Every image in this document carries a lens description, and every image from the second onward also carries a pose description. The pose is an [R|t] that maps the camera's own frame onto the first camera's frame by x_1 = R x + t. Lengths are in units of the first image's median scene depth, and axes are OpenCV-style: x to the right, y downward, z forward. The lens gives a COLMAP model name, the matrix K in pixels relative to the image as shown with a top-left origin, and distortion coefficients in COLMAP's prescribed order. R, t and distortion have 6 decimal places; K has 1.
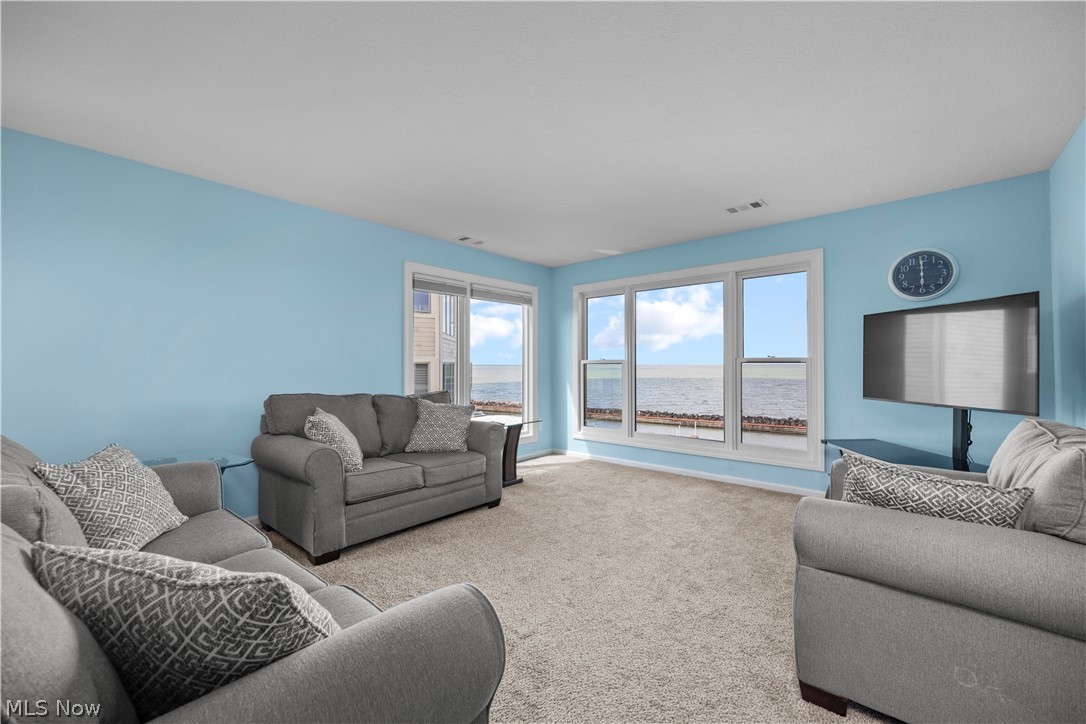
lens RADIAL K [[443.9, 0, 536.9], [0, 443.9, 358.6], [0, 0, 1]] dist [0.005397, 0.000761]
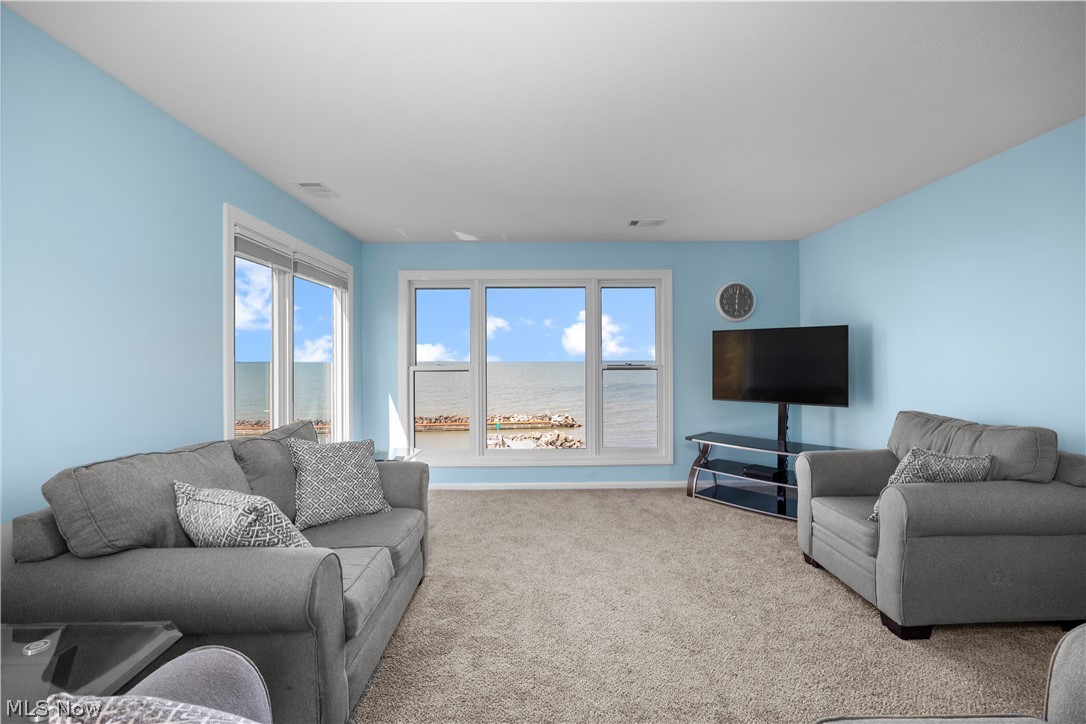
lens RADIAL K [[503.4, 0, 545.1], [0, 503.4, 356.5], [0, 0, 1]] dist [-0.013350, -0.000739]
pose [[0.735834, 0.003558, 0.677153, -0.512209], [-0.005158, 0.999987, 0.000351, -0.024858], [-0.677143, -0.003751, 0.735842, 0.287681]]
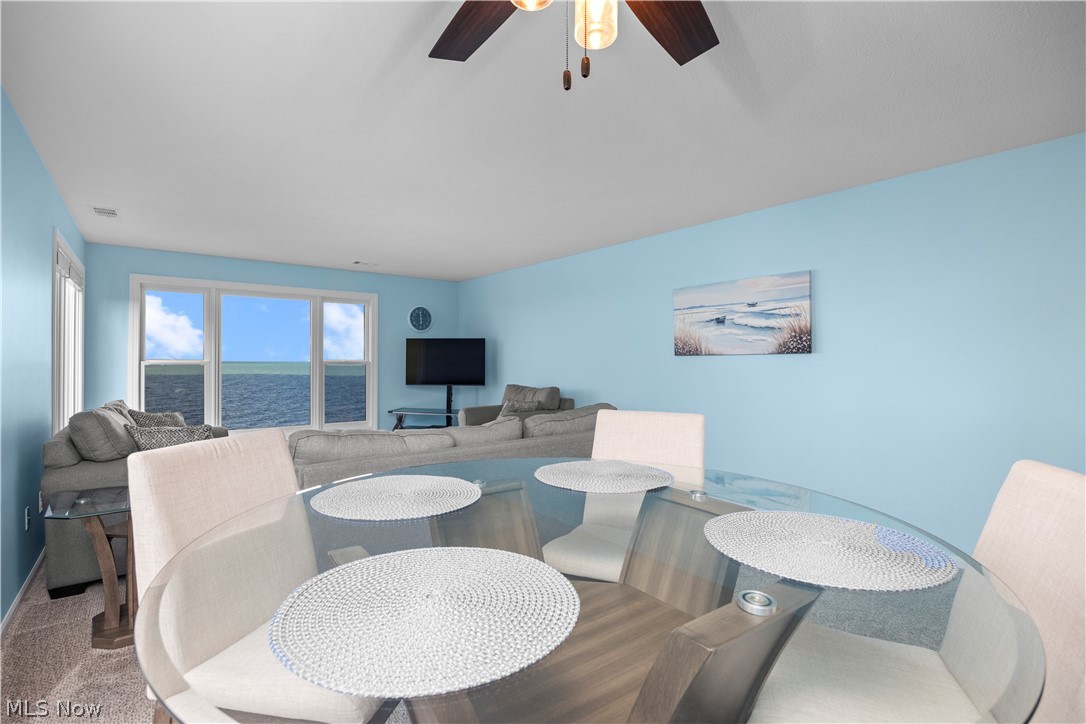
lens RADIAL K [[503.4, 0, 547.9], [0, 503.4, 364.7], [0, 0, 1]] dist [-0.013350, -0.000739]
pose [[0.170753, -0.003755, 0.985307, -1.138021], [-0.014636, 0.999873, 0.006347, -0.012136], [-0.985205, -0.015504, 0.170677, 0.078513]]
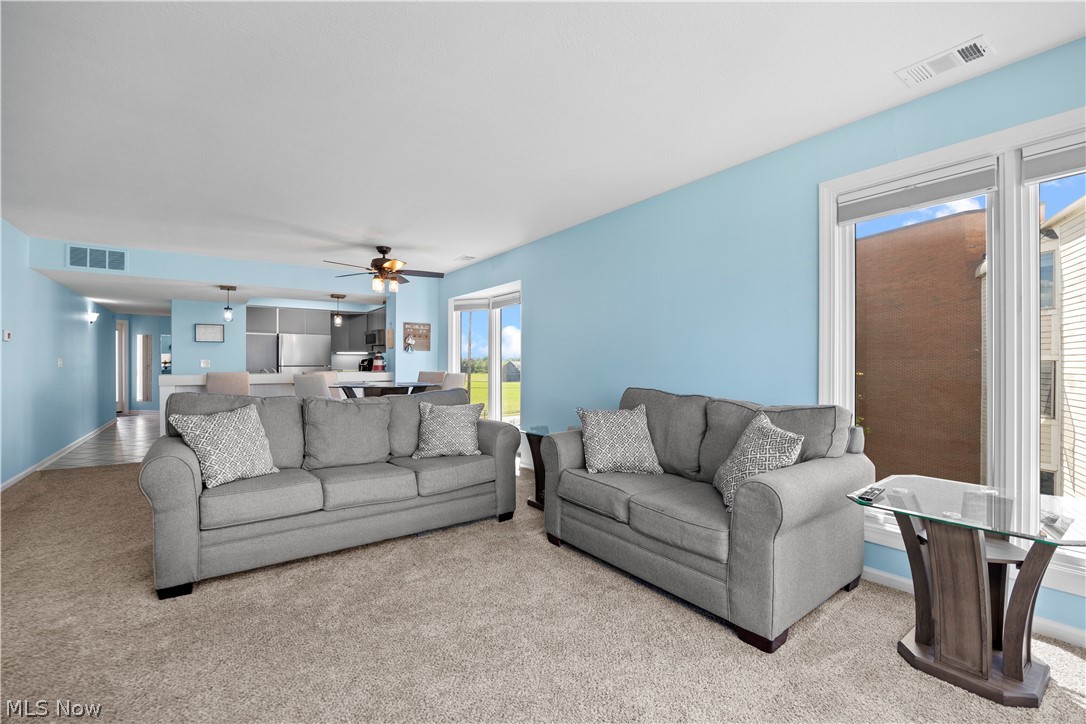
lens RADIAL K [[471.4, 0, 548.7], [0, 471.4, 361.3], [0, 0, 1]] dist [-0.017612, 0.001210]
pose [[-0.217410, -0.009207, -0.976037, 0.461353], [0.010198, 0.999880, -0.011703, 0.027904], [0.976027, -0.012498, -0.217290, 0.919351]]
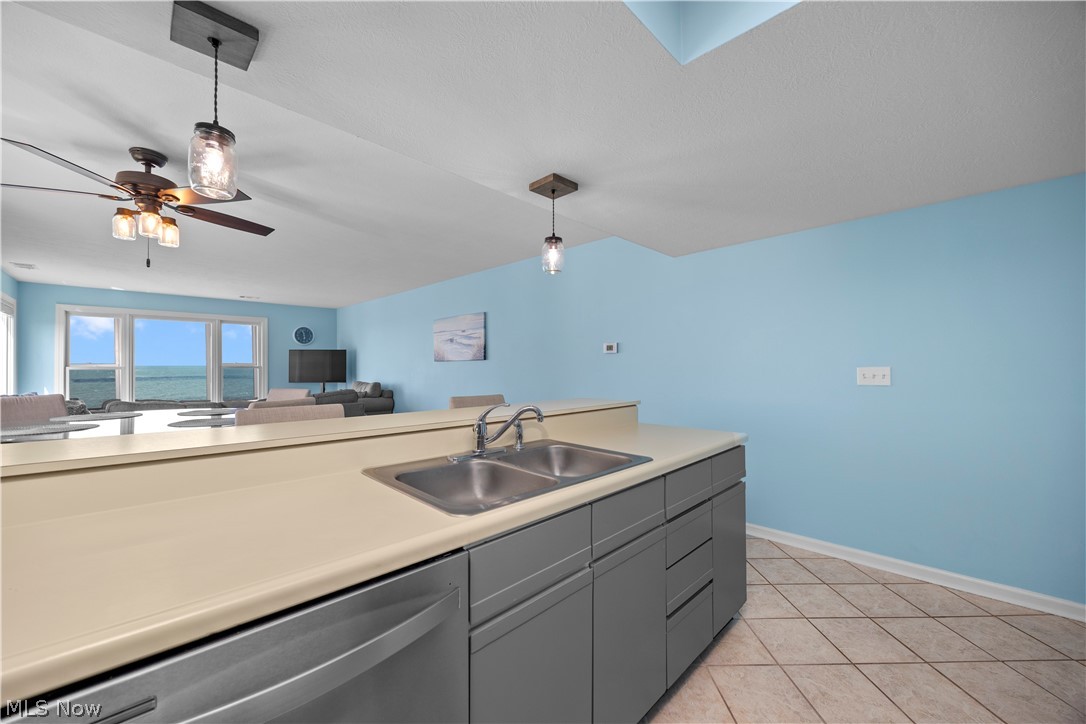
lens RADIAL K [[416.0, 0, 543.6], [0, 416.0, 368.5], [0, 0, 1]] dist [0.002726, -0.000352]
pose [[0.058035, -0.003836, 0.998307, -1.506991], [-0.009881, 0.999941, 0.004416, -0.014150], [-0.998266, -0.010121, 0.057994, -0.574300]]
